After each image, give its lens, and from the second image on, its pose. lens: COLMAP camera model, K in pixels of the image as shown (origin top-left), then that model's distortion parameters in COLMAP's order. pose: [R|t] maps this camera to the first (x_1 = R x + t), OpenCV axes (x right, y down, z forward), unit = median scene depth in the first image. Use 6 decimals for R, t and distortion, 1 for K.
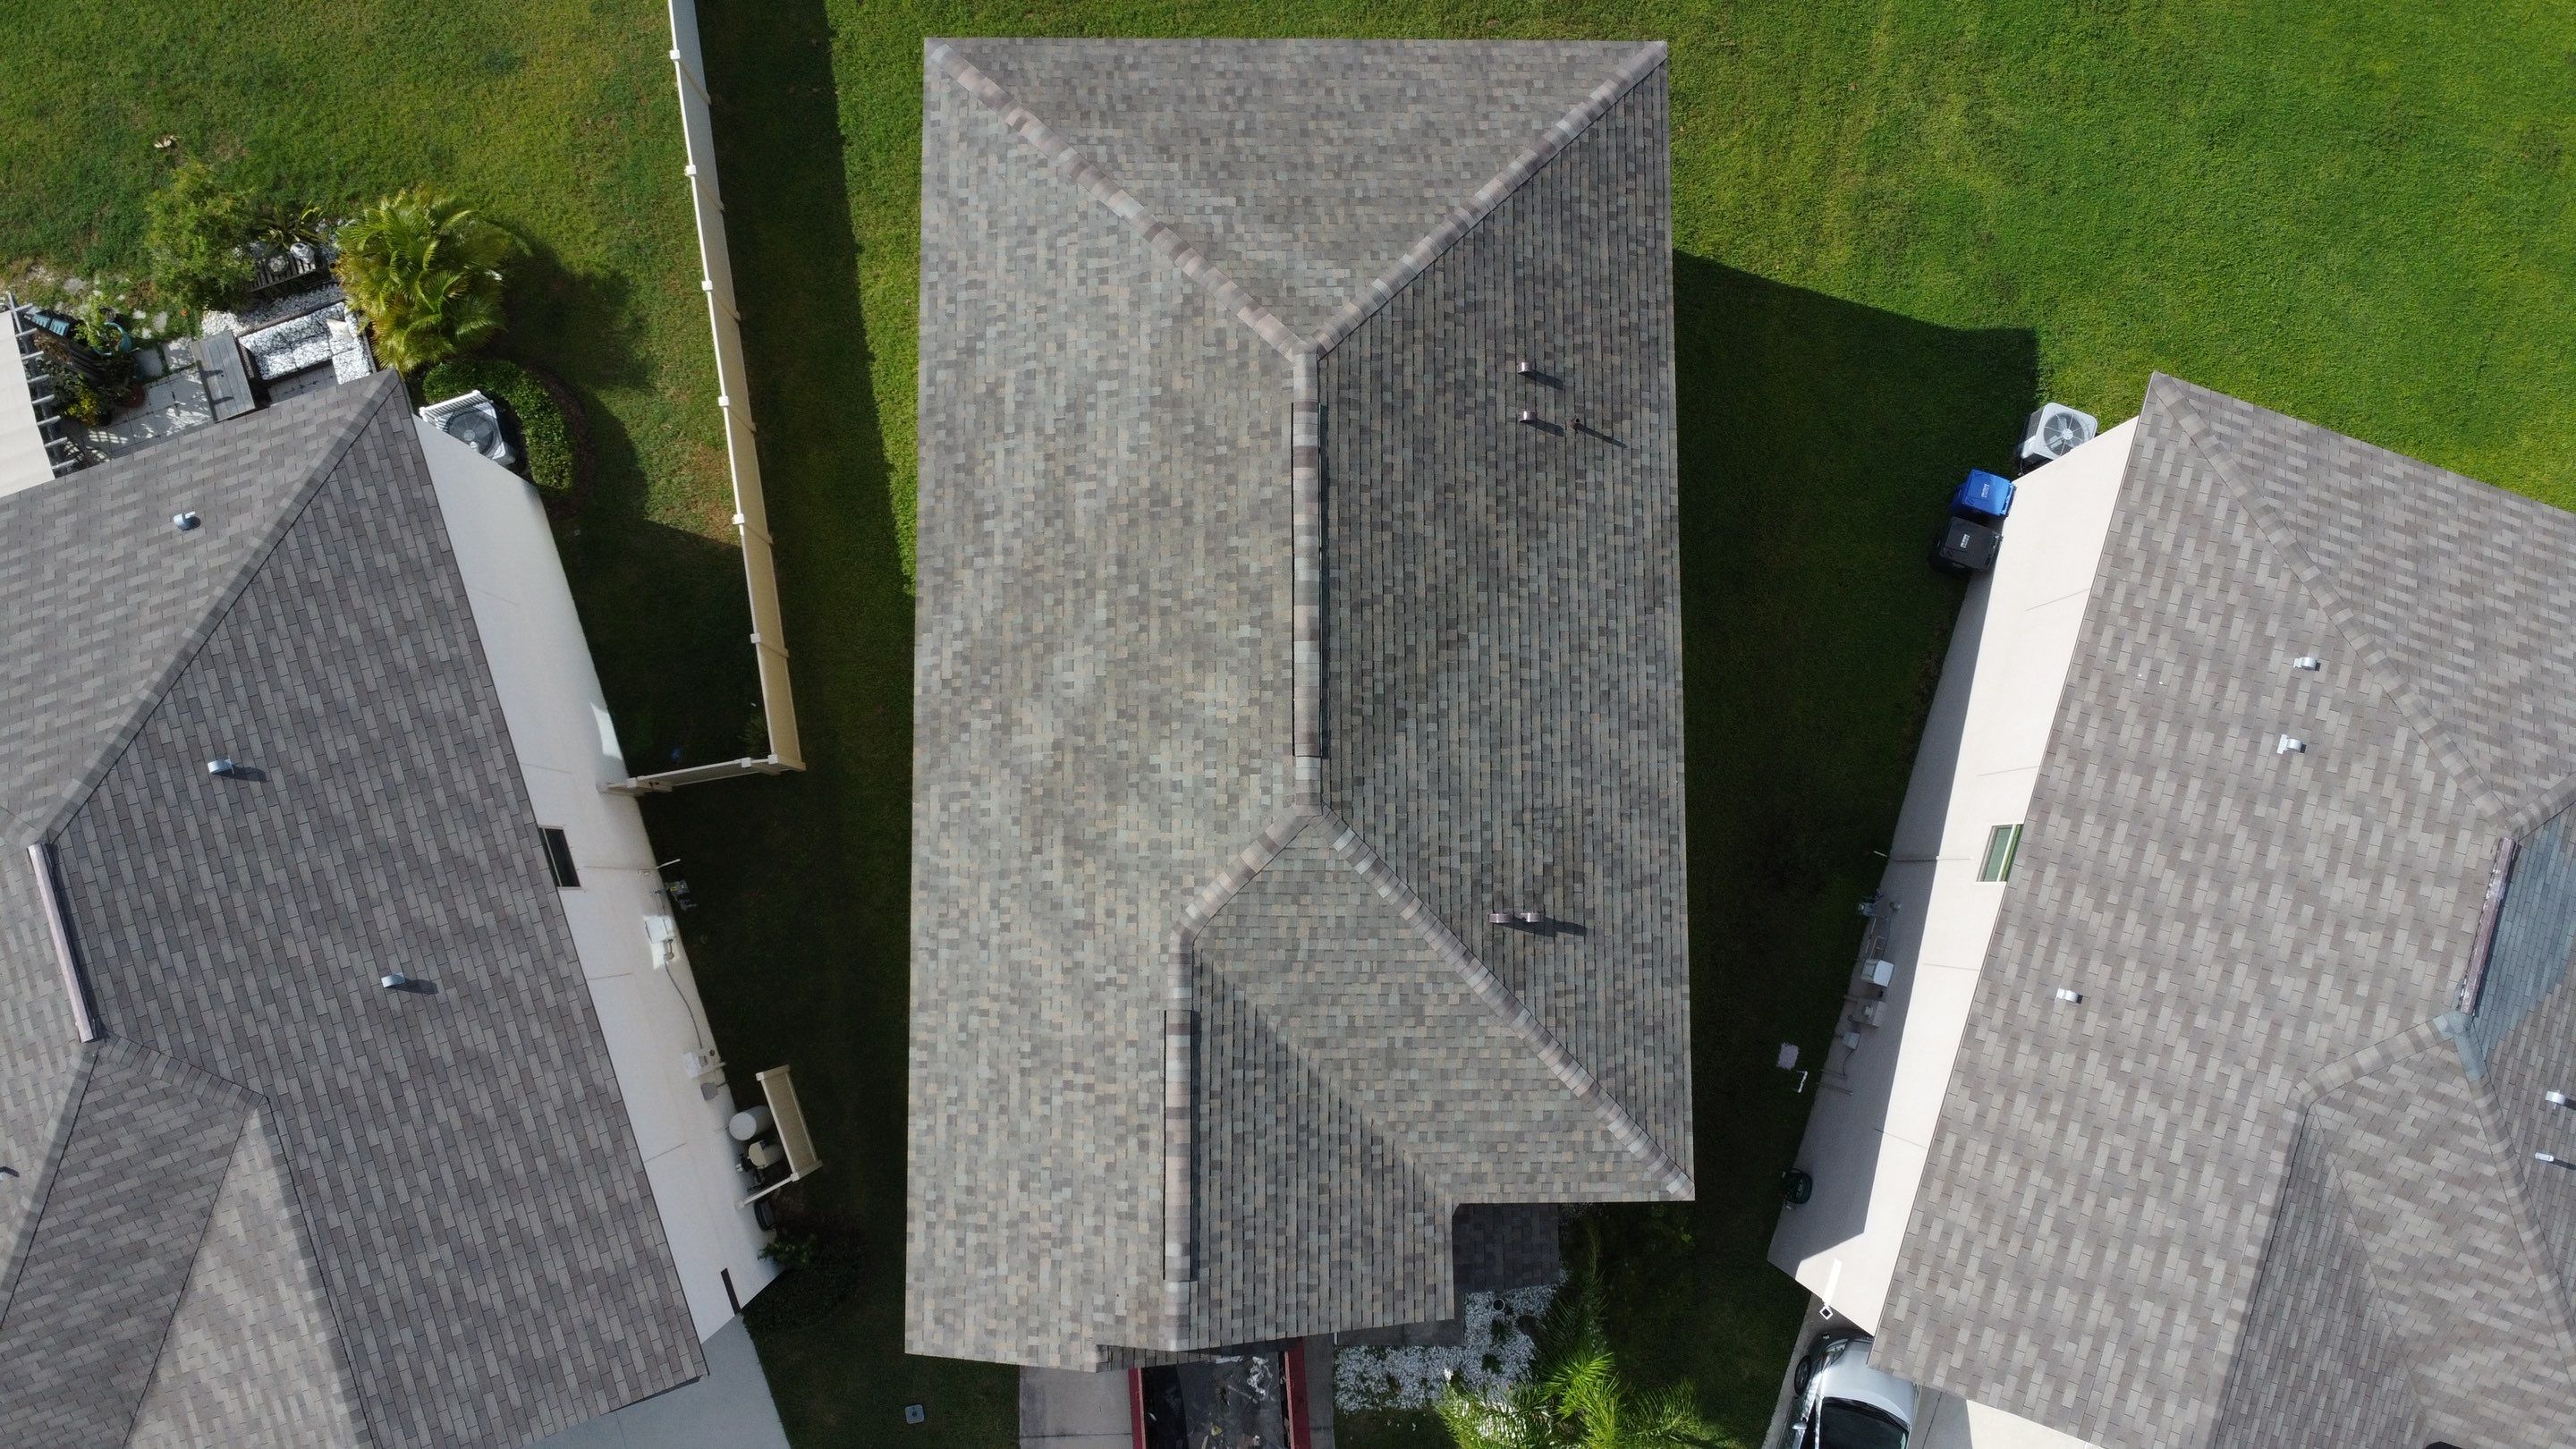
lens RADIAL K [[1892.7, 0, 1265.9], [0, 1892.7, 724.2], [0, 0, 1]] dist [-0.028993, 0.013223]
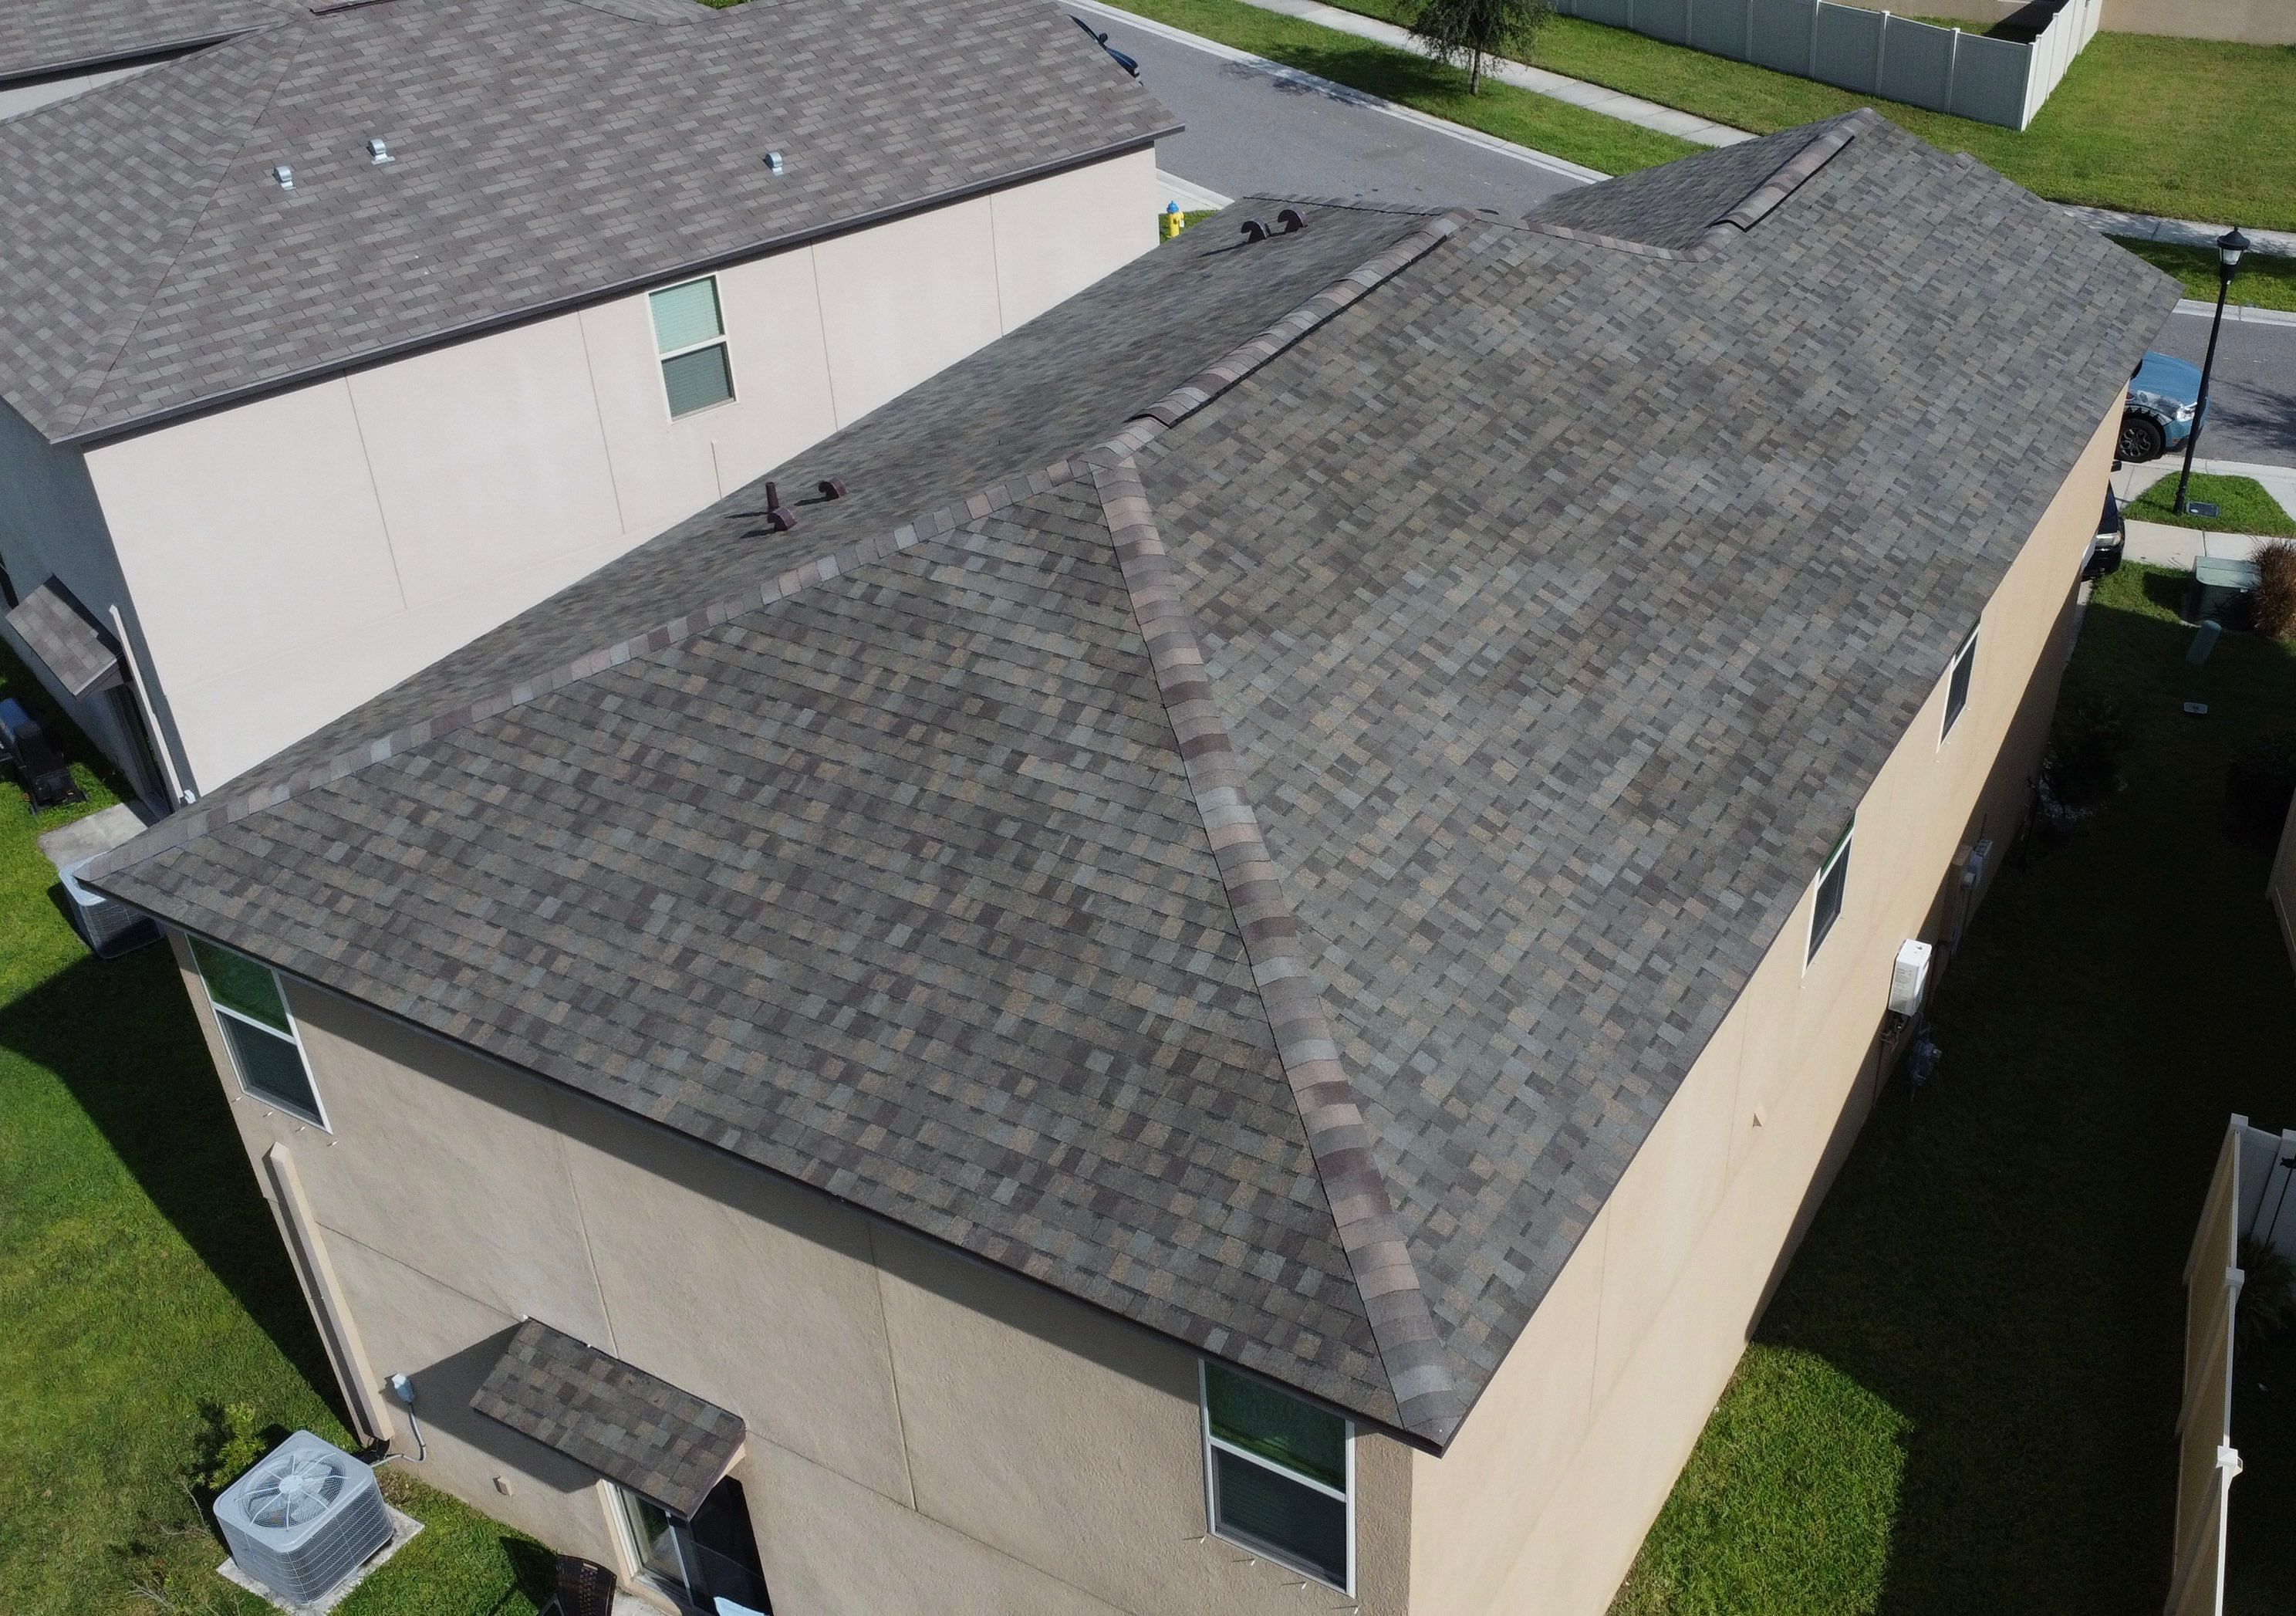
lens RADIAL K [[2232.8, 0, 1318.5], [0, 2232.8, 848.3], [0, 0, 1]] dist [-0.019928, 0.000000]
pose [[-0.873970, -0.285149, 0.393531, -0.312203], [0.483457, -0.427726, 0.763754, -0.688379], [-0.049460, 0.857754, 0.511676, 0.739705]]
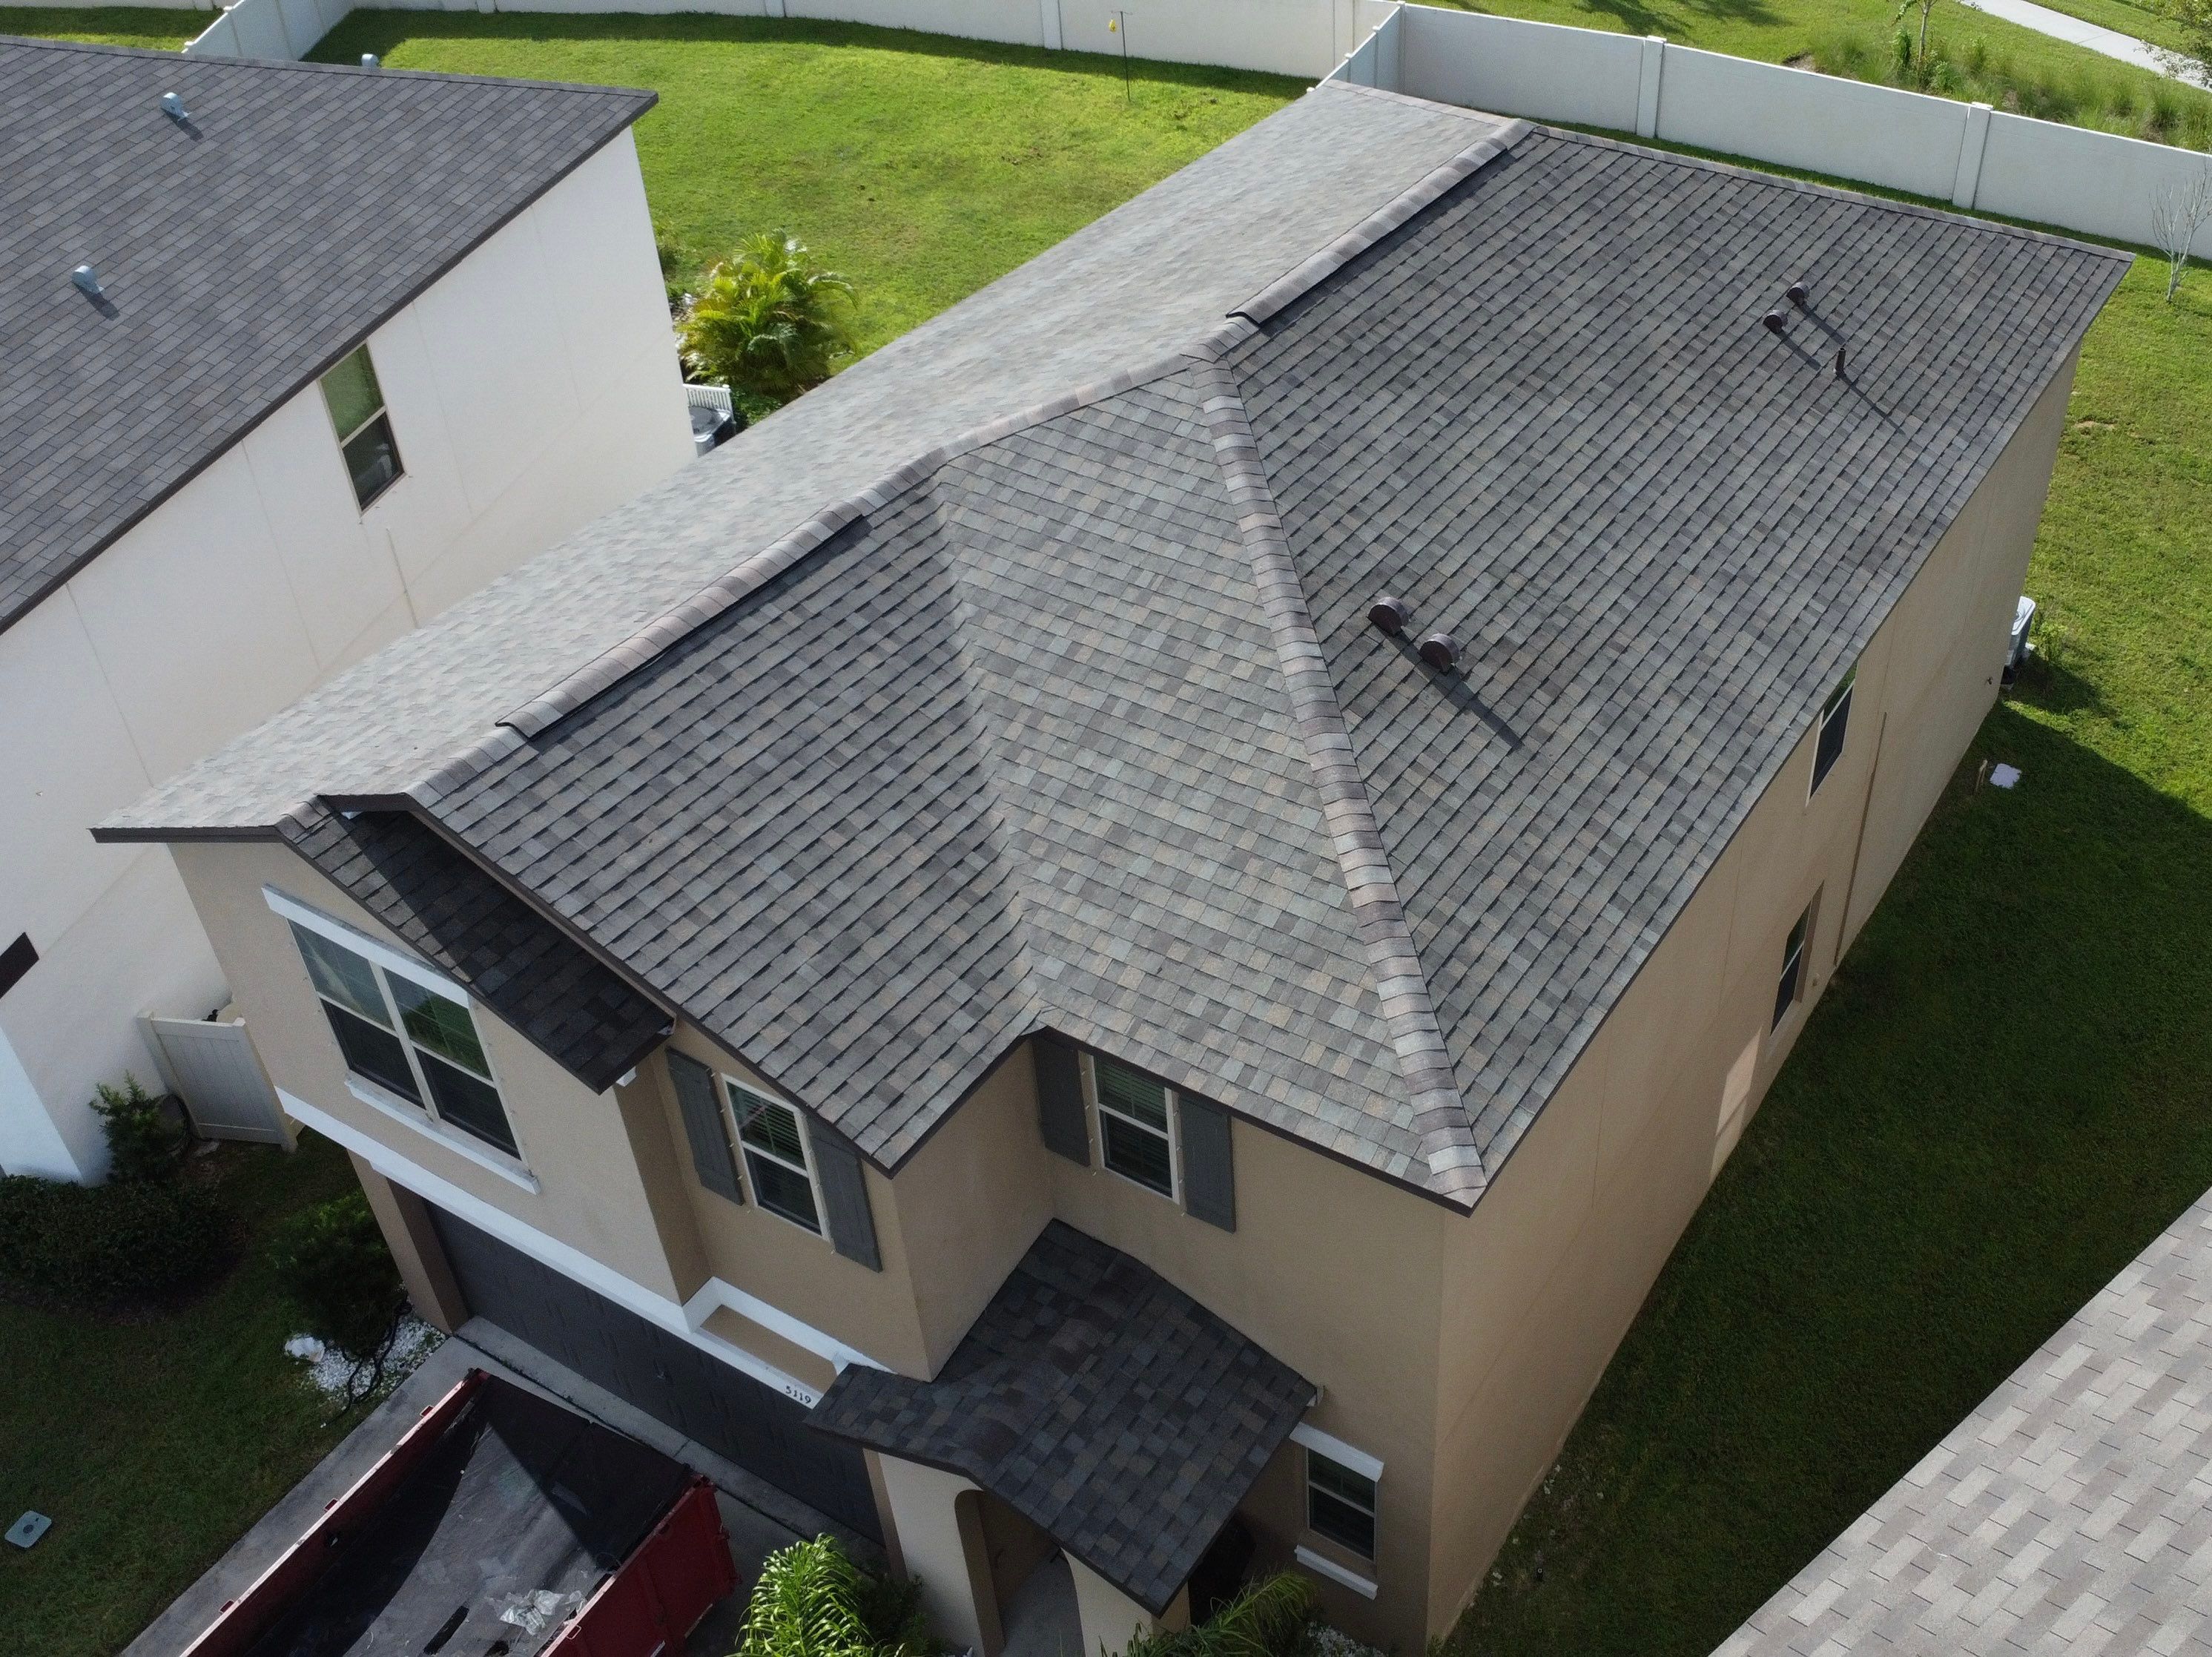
lens RADIAL K [[2170.0, 0, 1379.5], [0, 2170.0, 811.0], [0, 0, 1]] dist [-0.028630, 0.000000]
pose [[0.868340, 0.298913, -0.395774, 0.393180], [-0.493457, 0.600912, -0.628812, 0.543567], [0.049865, 0.741320, 0.669296, 0.593226]]
